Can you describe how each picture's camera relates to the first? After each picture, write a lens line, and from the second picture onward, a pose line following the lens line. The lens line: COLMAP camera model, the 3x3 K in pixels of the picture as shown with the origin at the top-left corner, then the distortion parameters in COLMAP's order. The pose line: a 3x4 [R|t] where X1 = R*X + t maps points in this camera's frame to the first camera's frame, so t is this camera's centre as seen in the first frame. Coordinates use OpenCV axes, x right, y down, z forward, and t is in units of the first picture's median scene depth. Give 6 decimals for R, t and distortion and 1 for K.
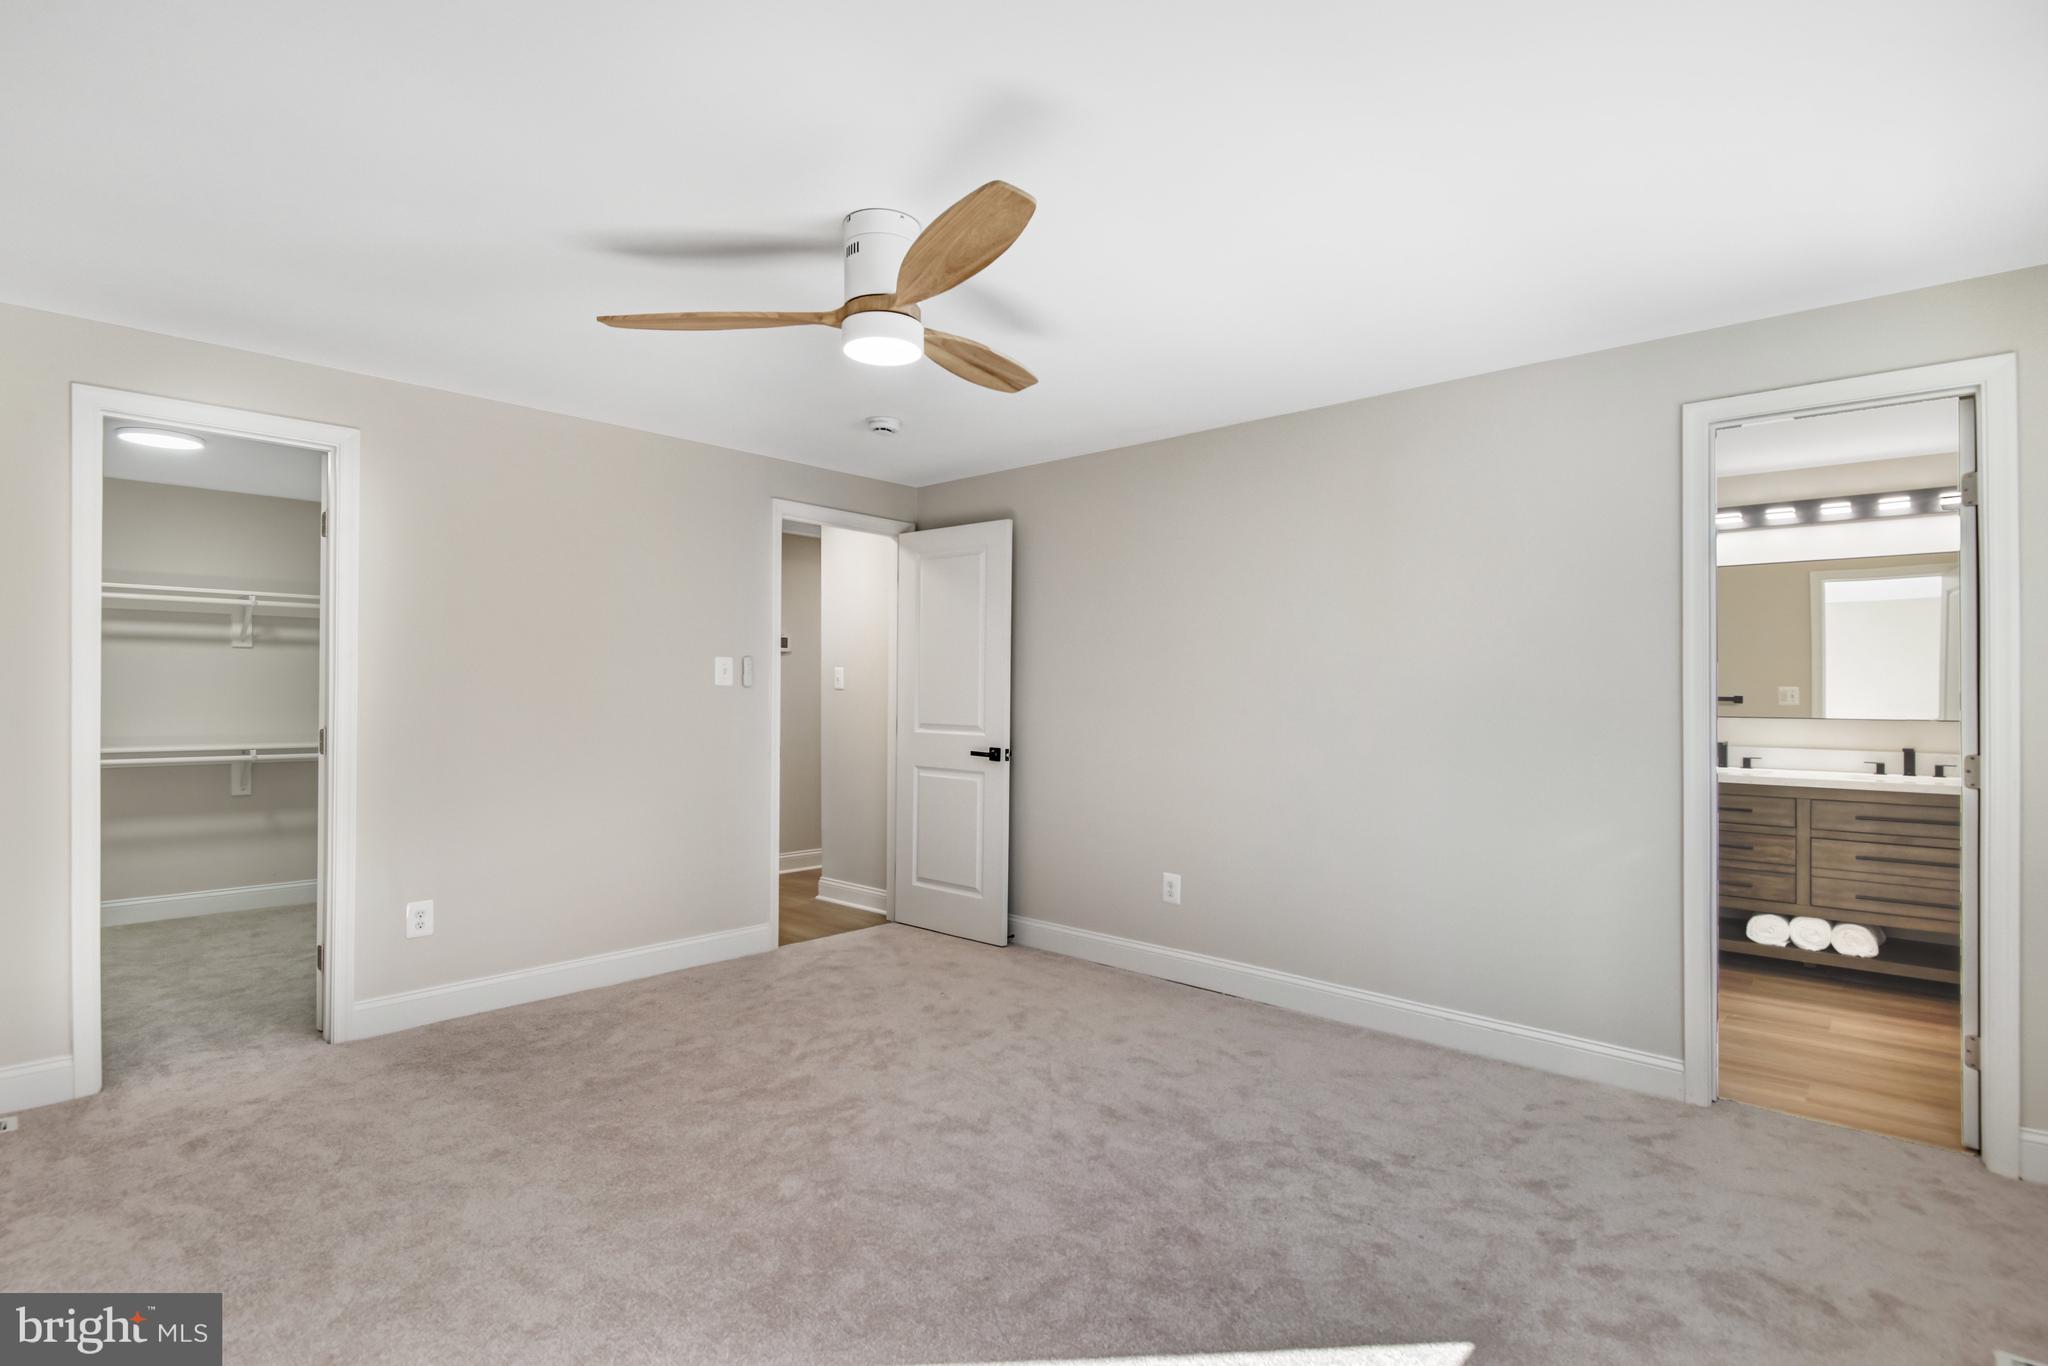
lens RADIAL K [[1000.7, 0, 1034.1], [0, 1000.7, 679.8], [0, 0, 1]] dist [-0.009598, -0.010057]
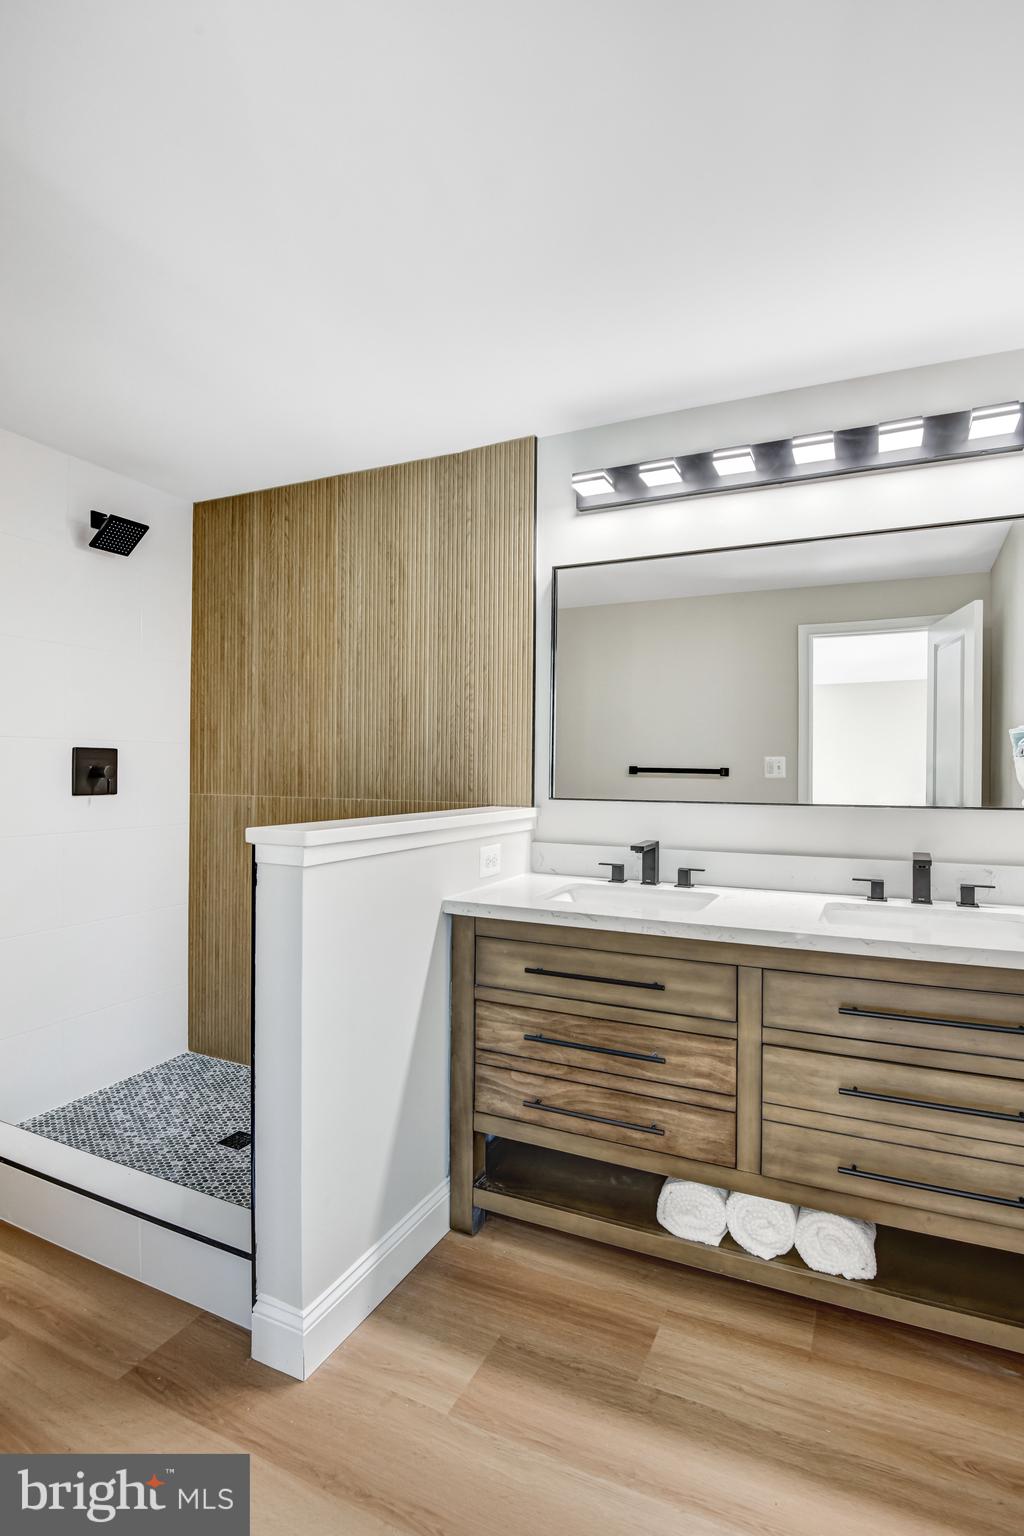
lens RADIAL K [[750.5, 0, 503.4], [0, 750.5, 770.6], [0, 0, 1]] dist [-0.009598, -0.010057]
pose [[0.964253, -0.002432, 0.264971, 0.555316], [-0.001848, 0.999872, 0.015903, 0.014255], [-0.264975, -0.015824, 0.964125, 0.667749]]
